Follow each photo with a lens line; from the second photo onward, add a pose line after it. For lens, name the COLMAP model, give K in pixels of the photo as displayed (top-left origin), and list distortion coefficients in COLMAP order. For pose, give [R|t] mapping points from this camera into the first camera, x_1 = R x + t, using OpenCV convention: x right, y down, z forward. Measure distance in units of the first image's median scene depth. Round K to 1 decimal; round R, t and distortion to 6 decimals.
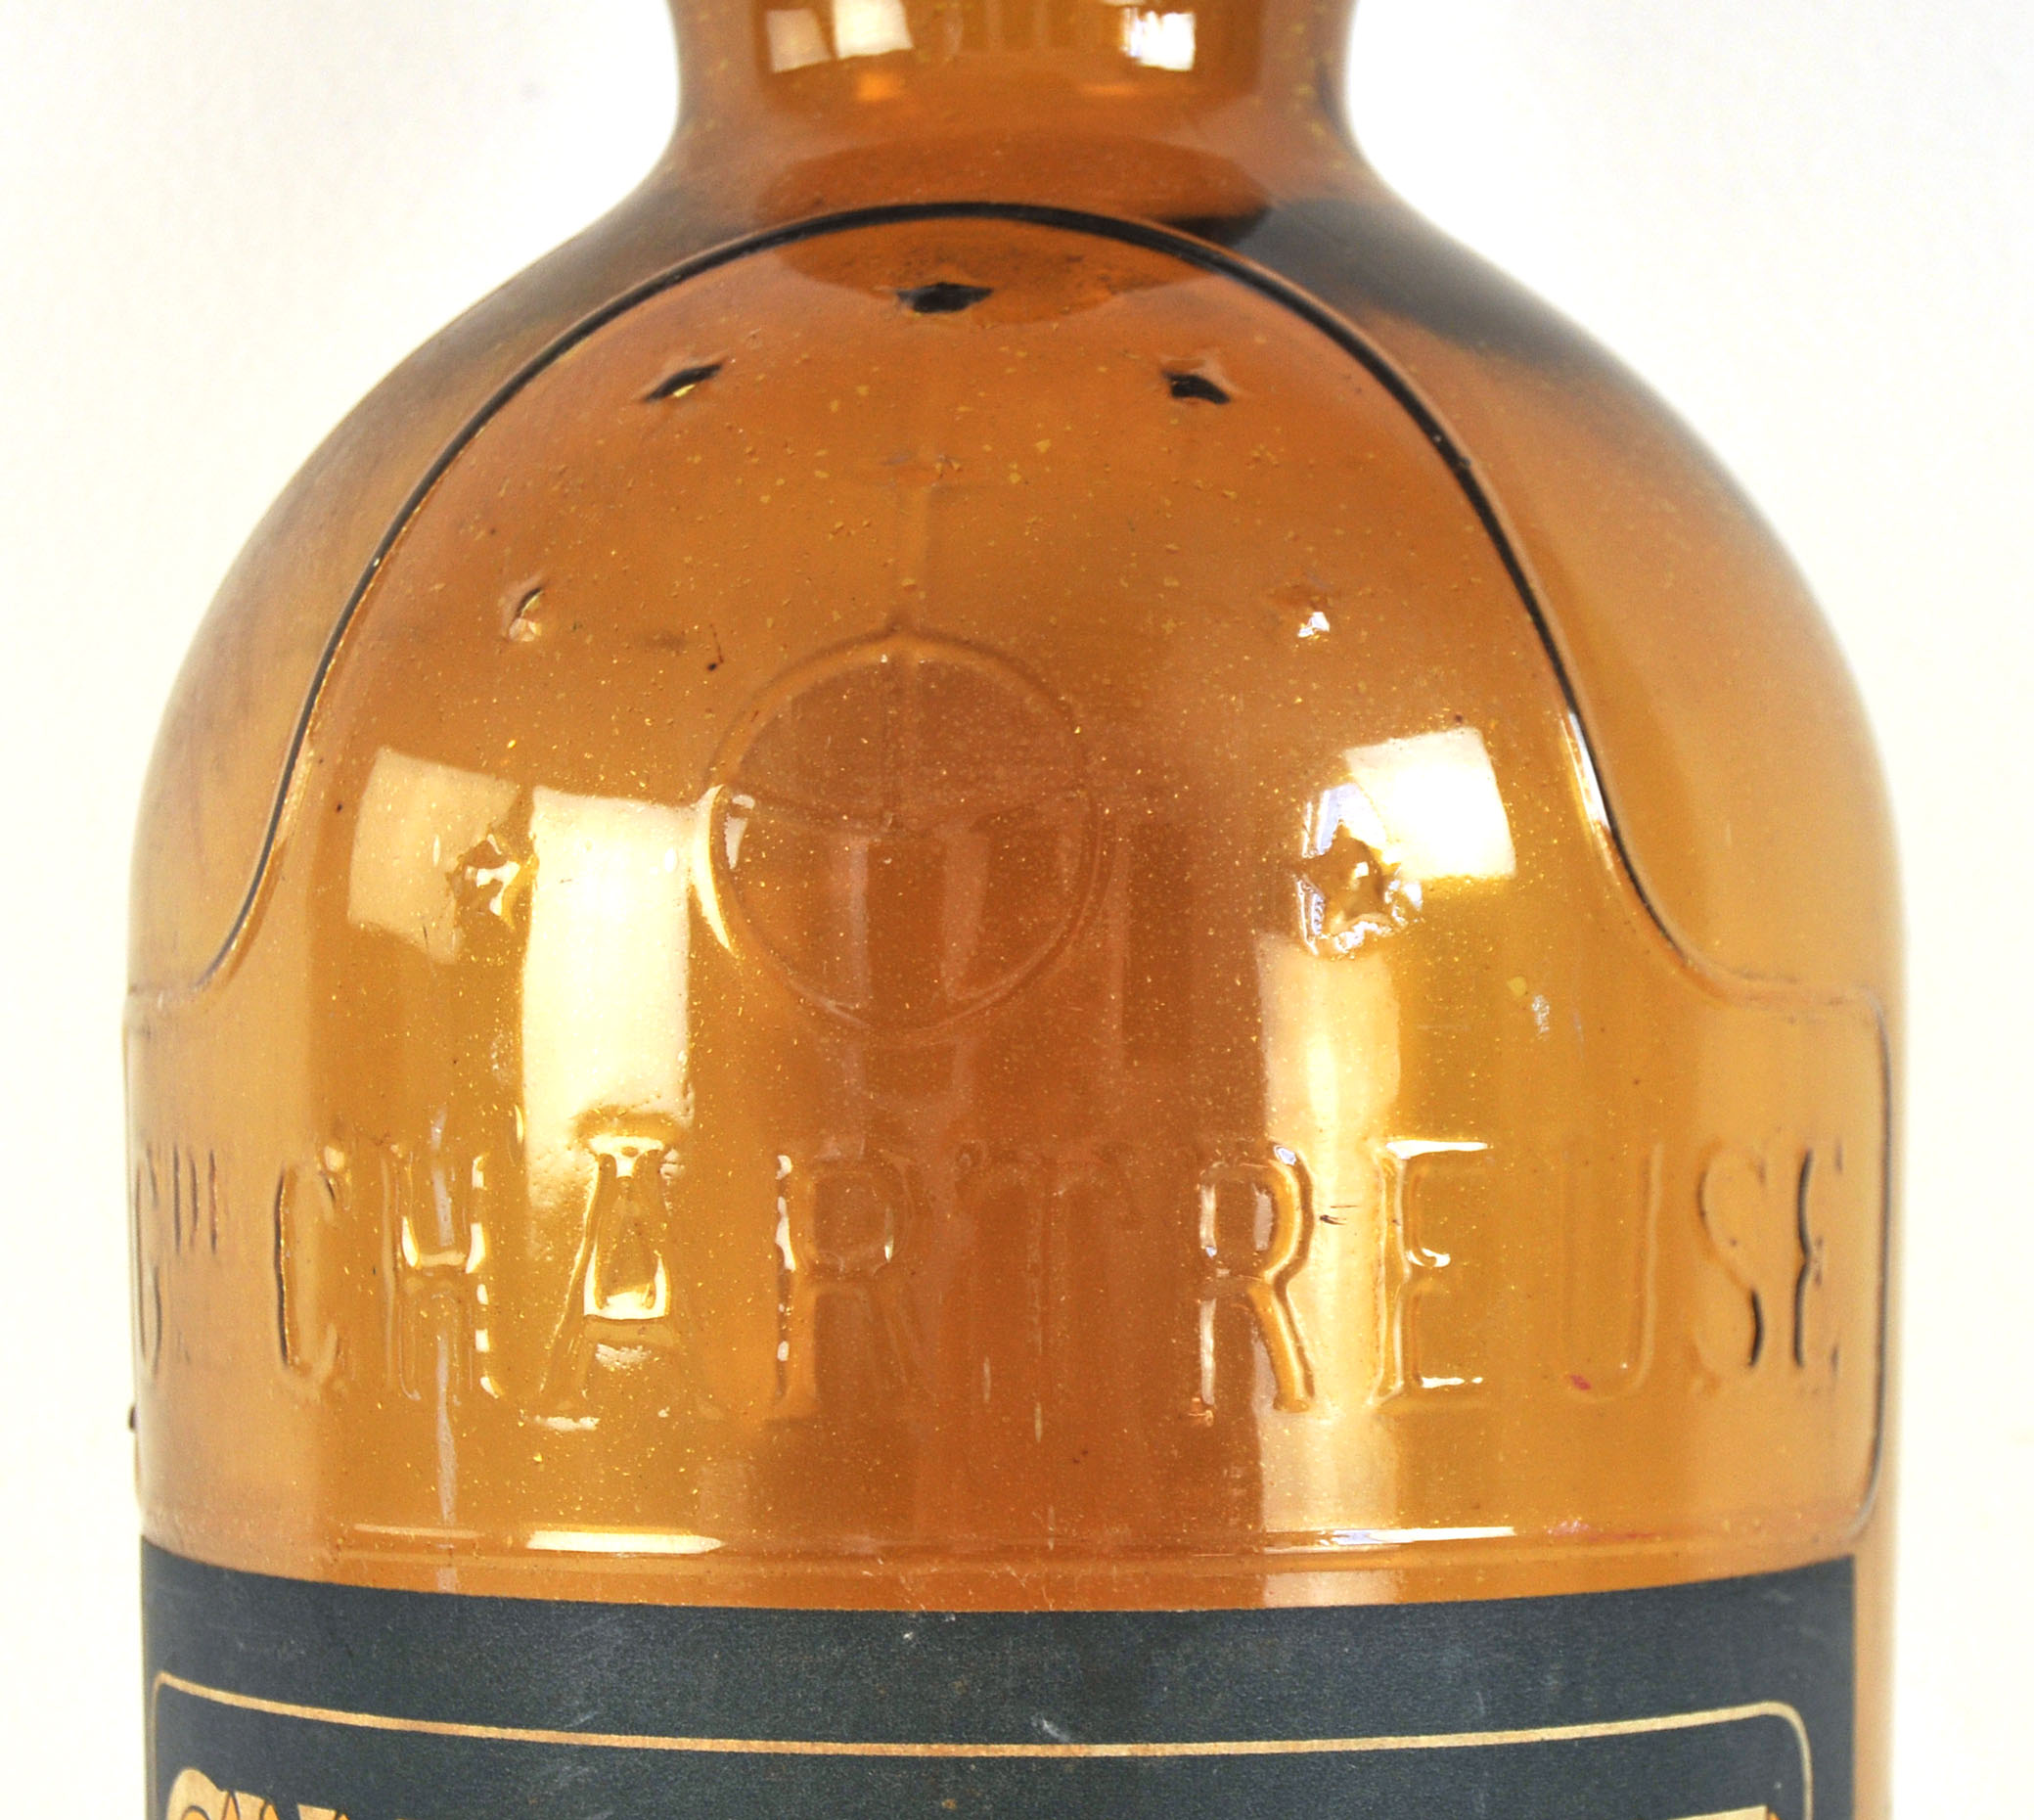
lens RADIAL K [[7233.5, 0, 1020.3], [0, 7233.5, 915.1], [0, 0, 1]] dist [0.090869, 0.000000]
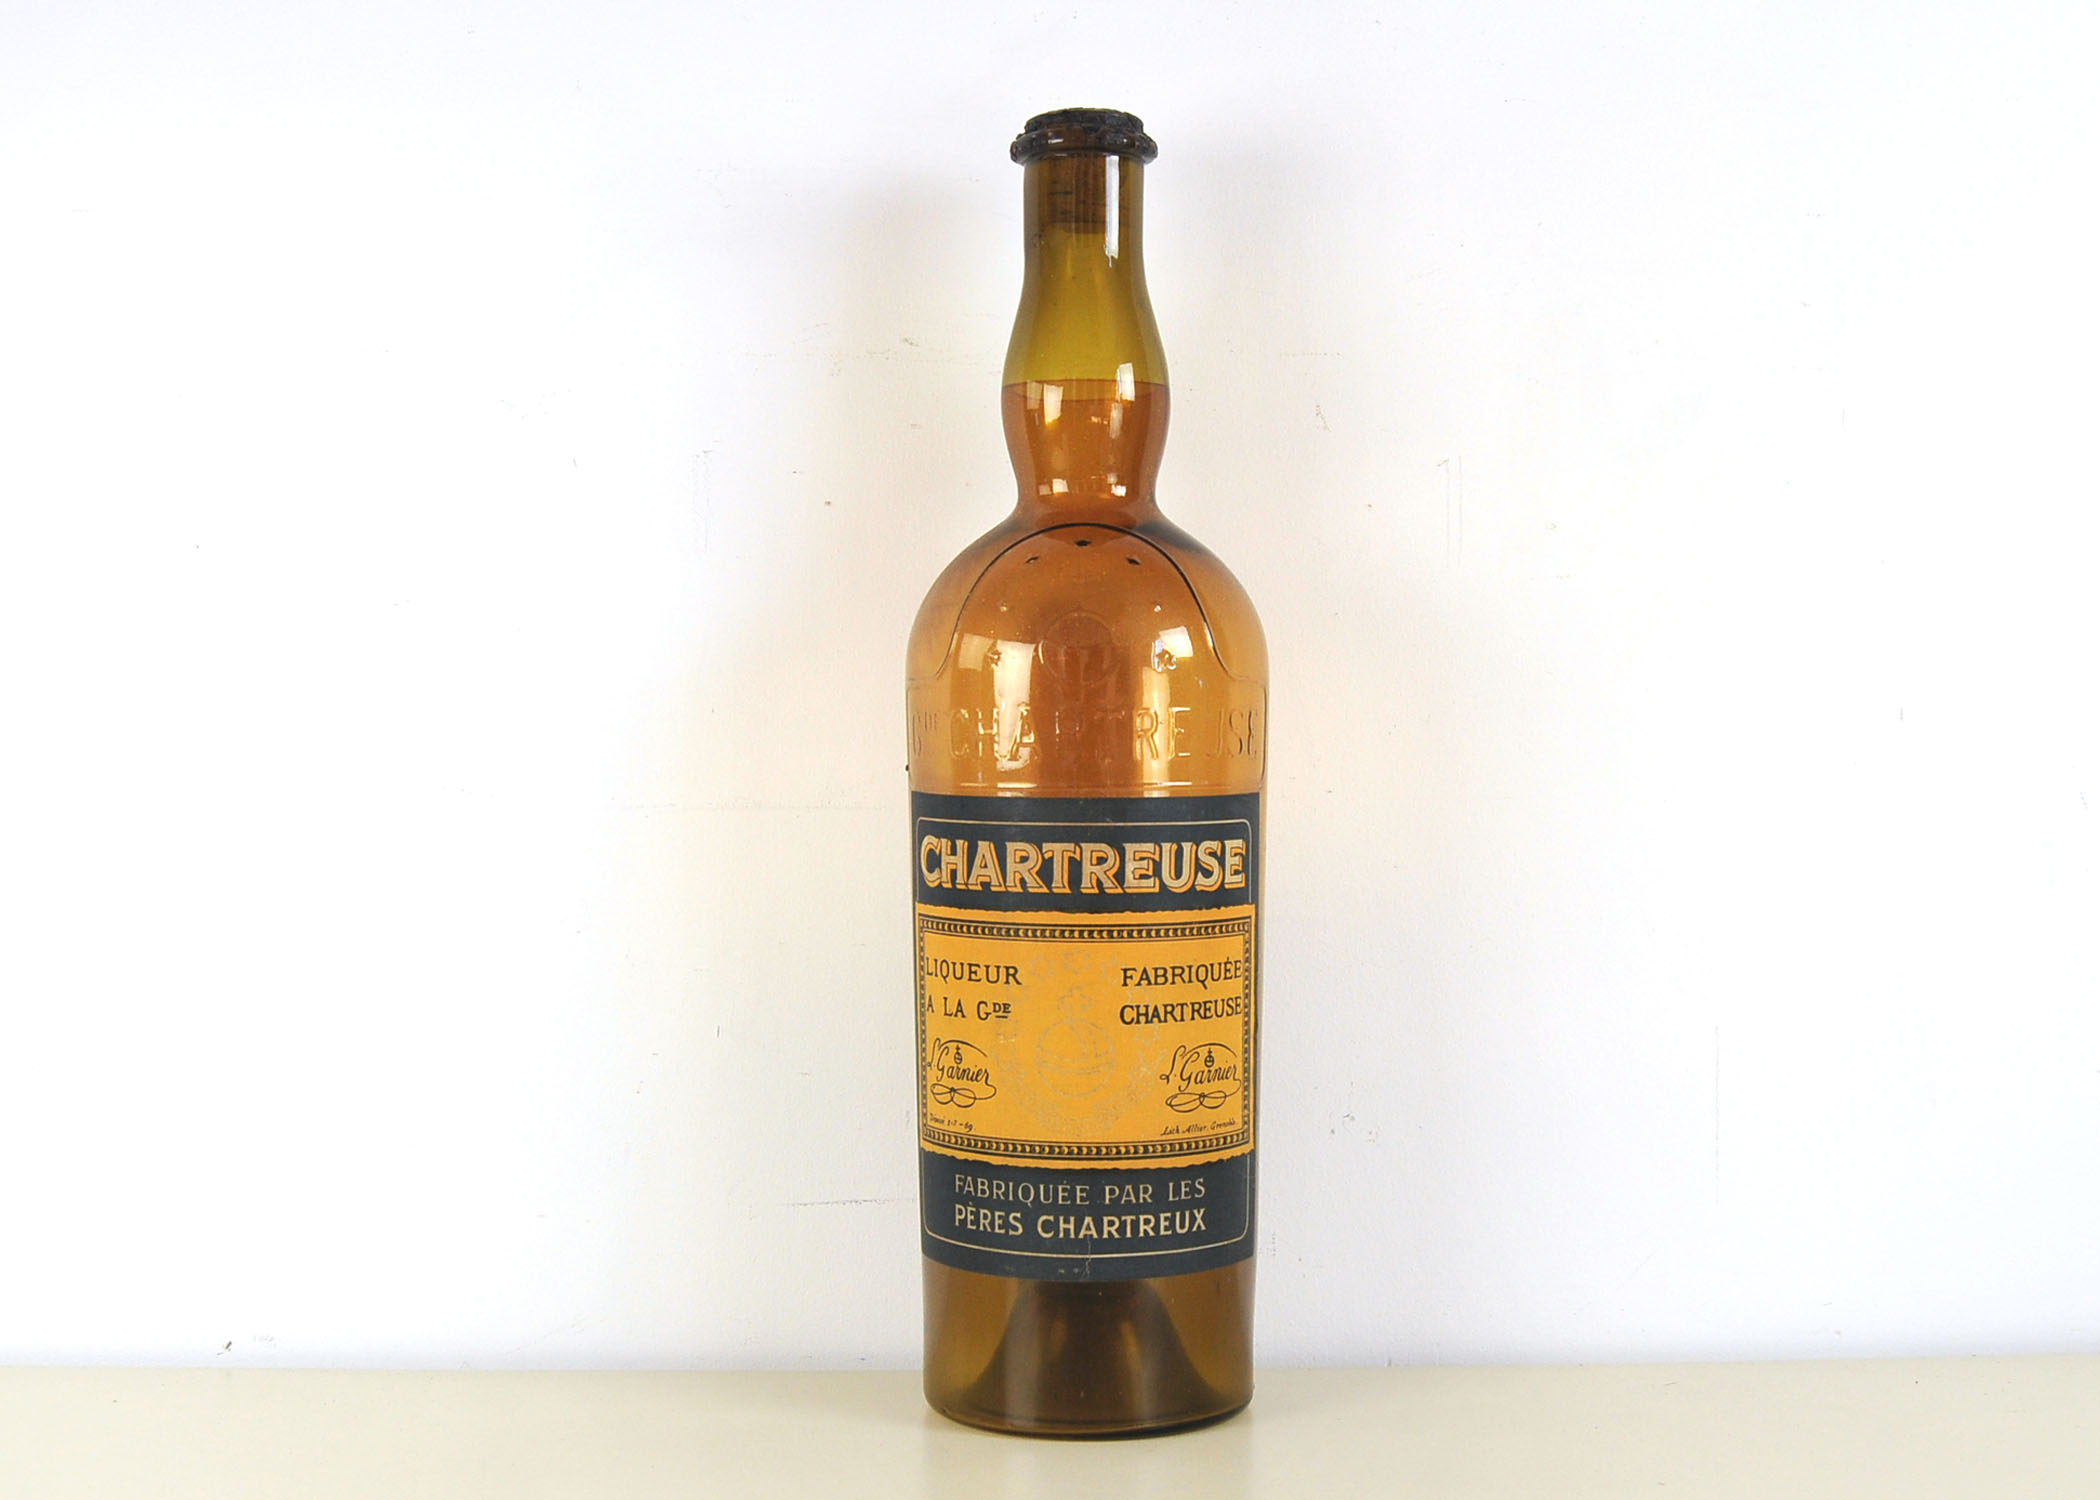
lens RADIAL K [[3078.1, 0, 1046.9], [0, 3078.1, 756.6], [0, 0, 1]] dist [-0.002449, 0.000000]
pose [[0.998189, -0.001350, 0.060139, -0.164179], [-0.000237, 0.999652, 0.026381, 0.007446], [-0.060154, -0.026347, 0.997841, -1.147221]]
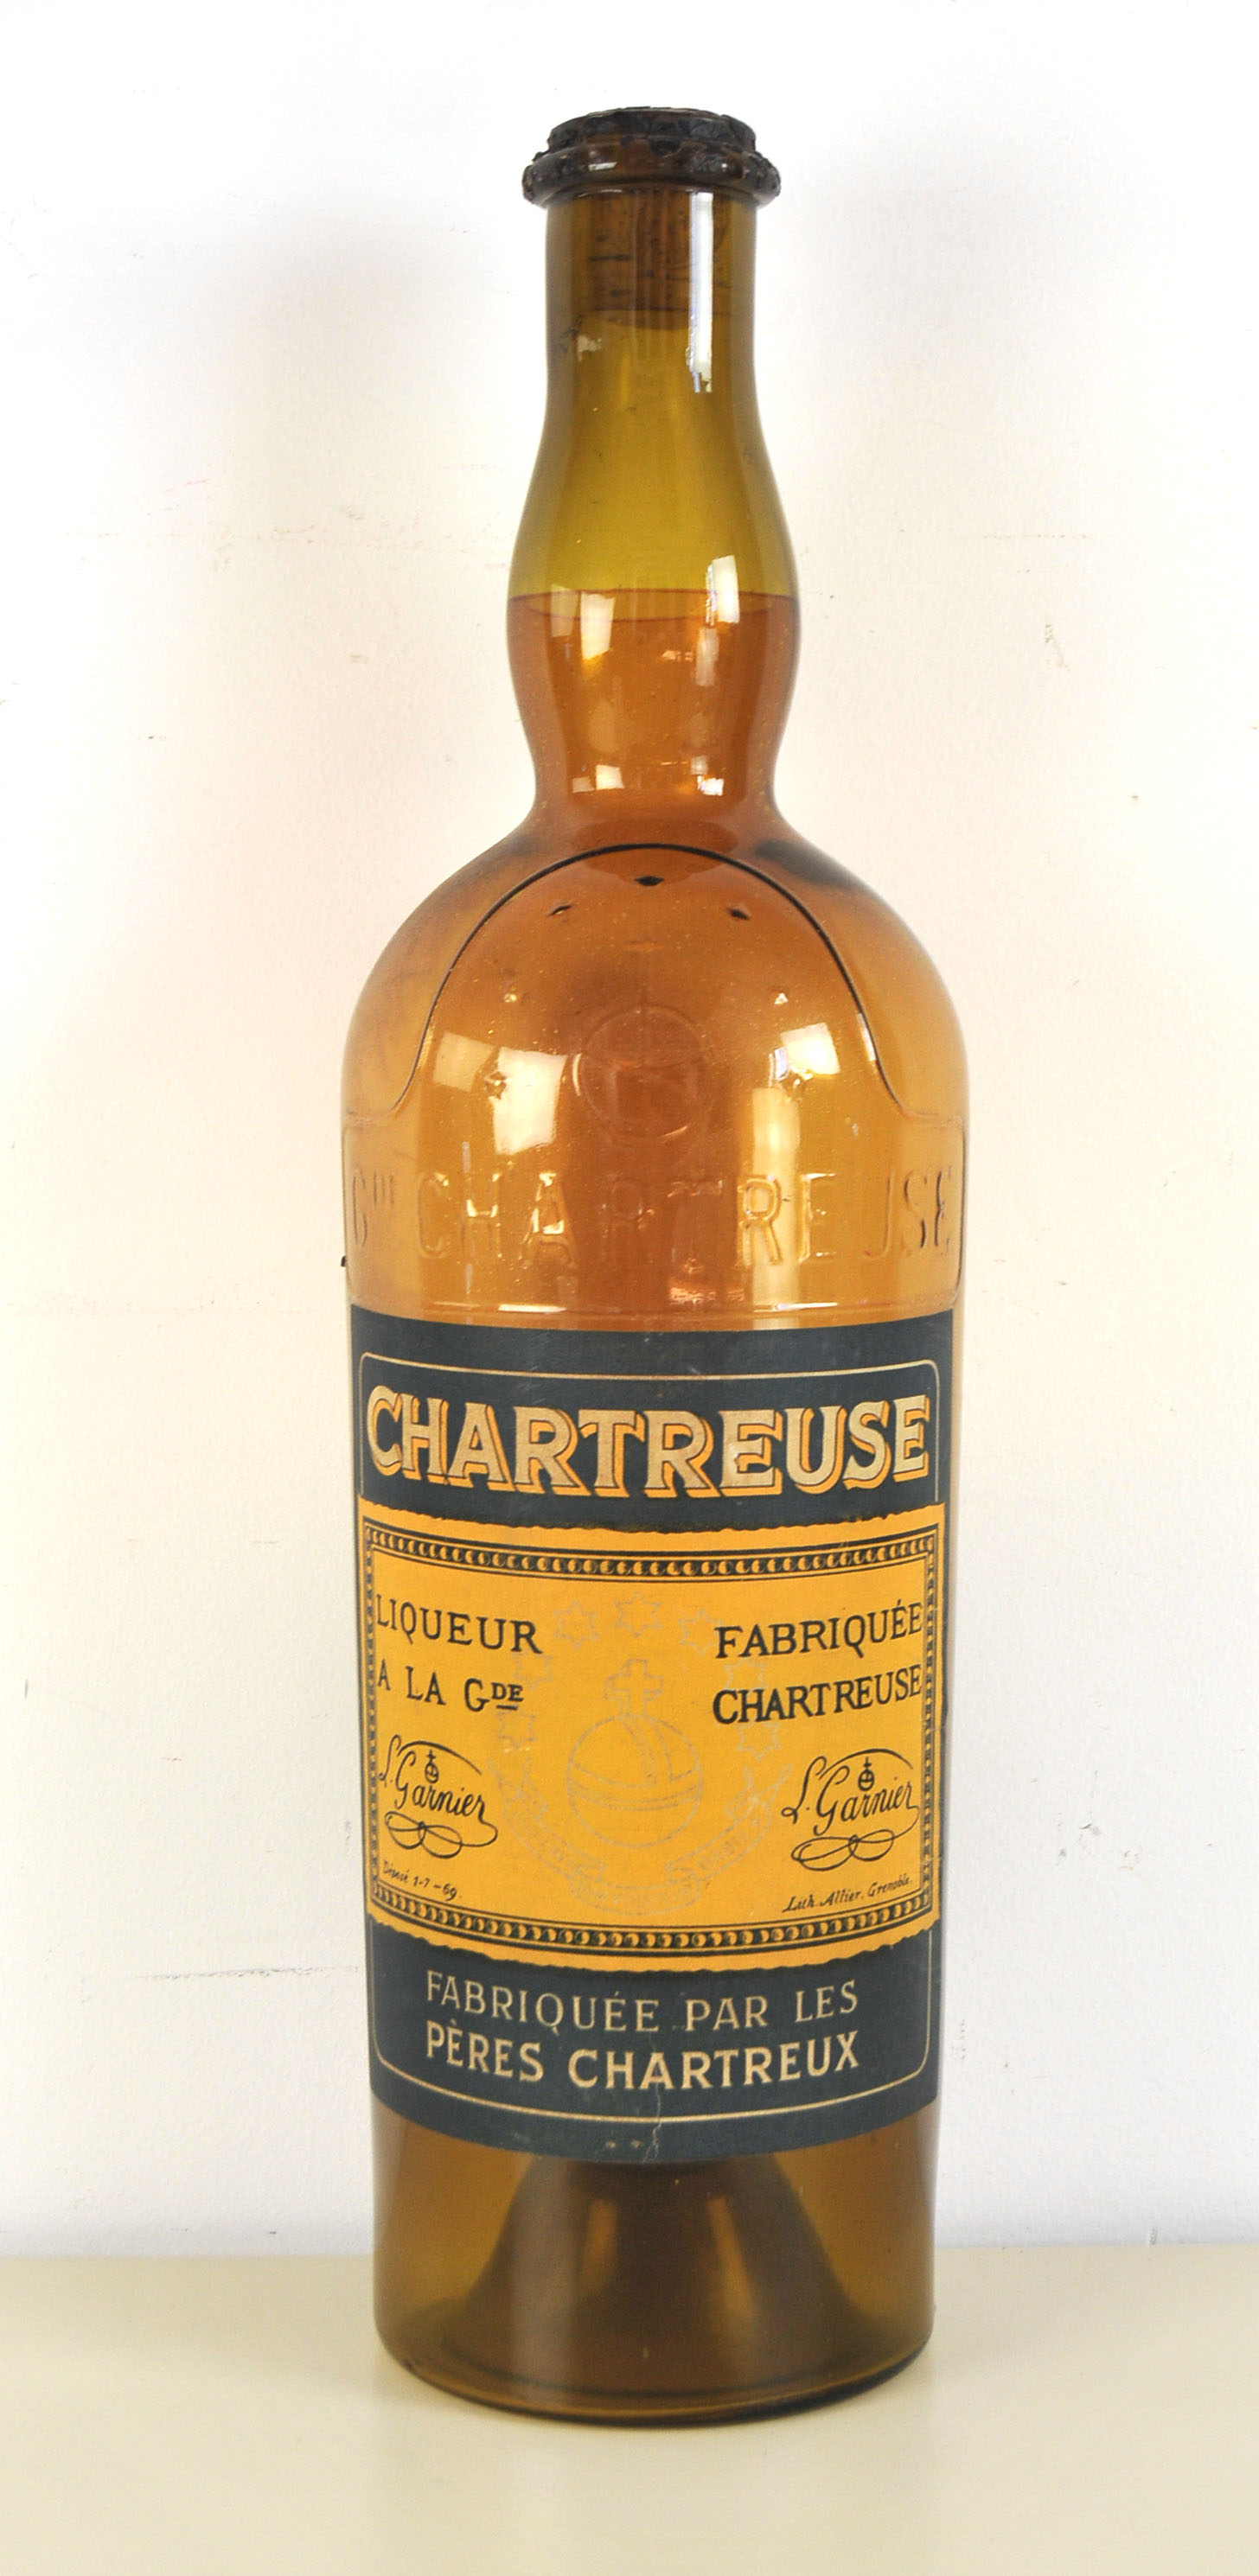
lens RADIAL K [[4293.2, 0, 683.7], [0, 4293.2, 1257.8], [0, 0, 1]] dist [0.024620, 0.000000]
pose [[0.996266, -0.003930, 0.086251, -0.144526], [-0.003433, 0.996371, 0.085049, -0.080517], [-0.086272, -0.085027, 0.992637, -0.716960]]
